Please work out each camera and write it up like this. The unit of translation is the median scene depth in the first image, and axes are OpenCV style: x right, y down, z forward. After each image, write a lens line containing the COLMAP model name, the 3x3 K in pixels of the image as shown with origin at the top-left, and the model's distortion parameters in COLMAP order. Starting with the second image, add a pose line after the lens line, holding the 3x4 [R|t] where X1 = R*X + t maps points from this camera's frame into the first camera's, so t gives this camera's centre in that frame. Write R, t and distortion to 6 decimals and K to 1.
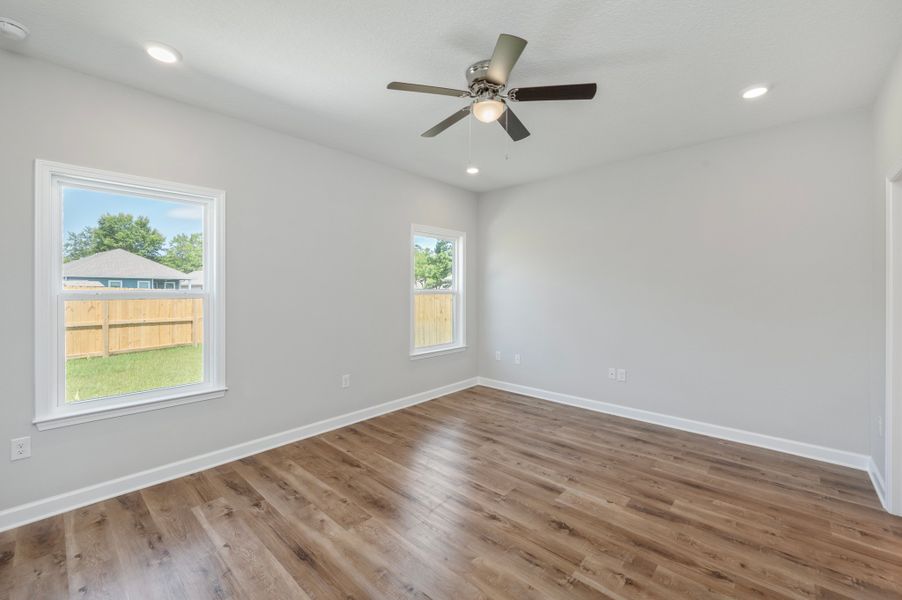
lens RADIAL K [[377.3, 0, 453.8], [0, 377.3, 287.7], [0, 0, 1]] dist [0.001395, 0.000087]
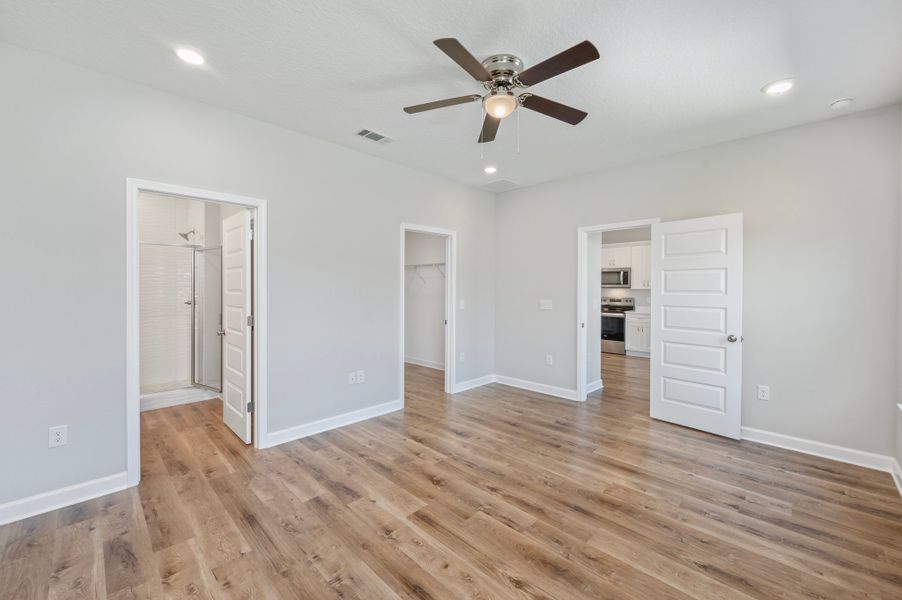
lens RADIAL K [[358.3, 0, 463.8], [0, 358.3, 290.0], [0, 0, 1]] dist [0.000886, 0.000072]
pose [[-0.999793, -0.005032, 0.019737, 0.145092], [-0.005021, 0.999987, 0.000639, 0.013955], [-0.019740, 0.000540, -0.999805, 1.722458]]
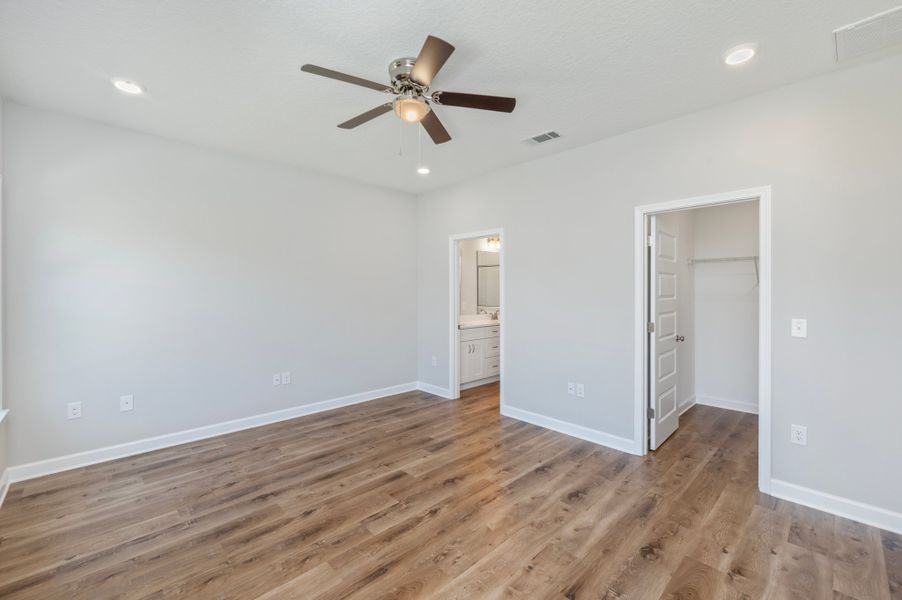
lens RADIAL K [[377.3, 0, 453.8], [0, 377.3, 287.7], [0, 0, 1]] dist [0.001395, 0.000087]
pose [[0.058034, 0.008470, 0.998279, -0.780212], [-0.001850, 0.999963, -0.008377, -0.000292], [-0.998313, -0.001361, 0.058048, 0.738481]]
